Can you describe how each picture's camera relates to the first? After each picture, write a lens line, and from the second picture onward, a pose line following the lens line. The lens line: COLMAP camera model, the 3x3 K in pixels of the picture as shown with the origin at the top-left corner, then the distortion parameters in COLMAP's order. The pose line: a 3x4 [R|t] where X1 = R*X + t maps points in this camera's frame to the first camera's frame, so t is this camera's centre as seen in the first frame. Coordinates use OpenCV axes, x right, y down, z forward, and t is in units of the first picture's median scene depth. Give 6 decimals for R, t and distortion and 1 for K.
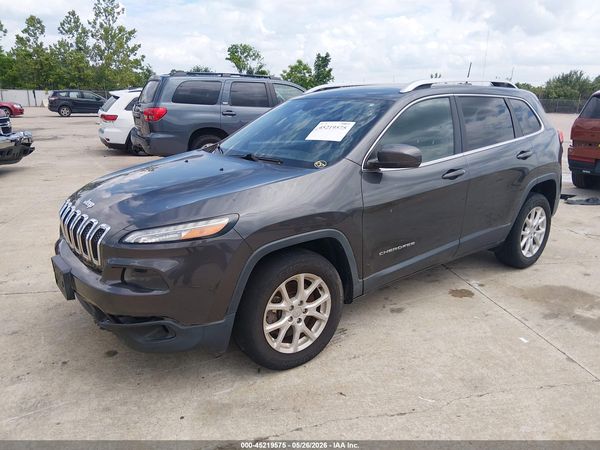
lens RADIAL K [[458.4, 0, 297.7], [0, 458.4, 222.9], [0, 0, 1]] dist [0.026186, -0.057792]
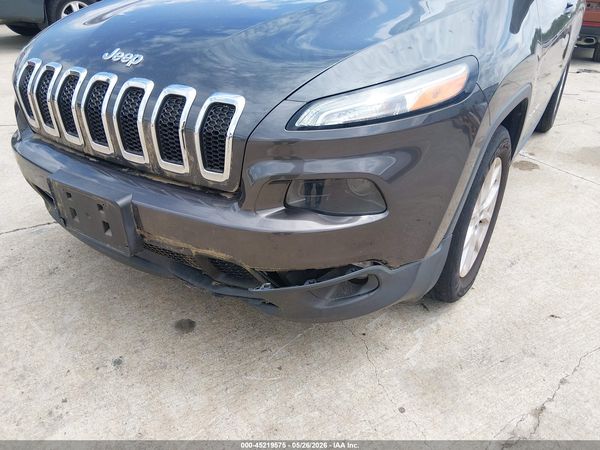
lens RADIAL K [[436.6, 0, 301.8], [0, 436.6, 221.8], [0, 0, 1]] dist [-0.000586, -0.002722]
pose [[0.937298, -0.140125, 0.319120, -0.517602], [0.062869, 0.968575, 0.240646, 0.028151], [-0.342812, -0.205494, 0.916653, 0.547988]]
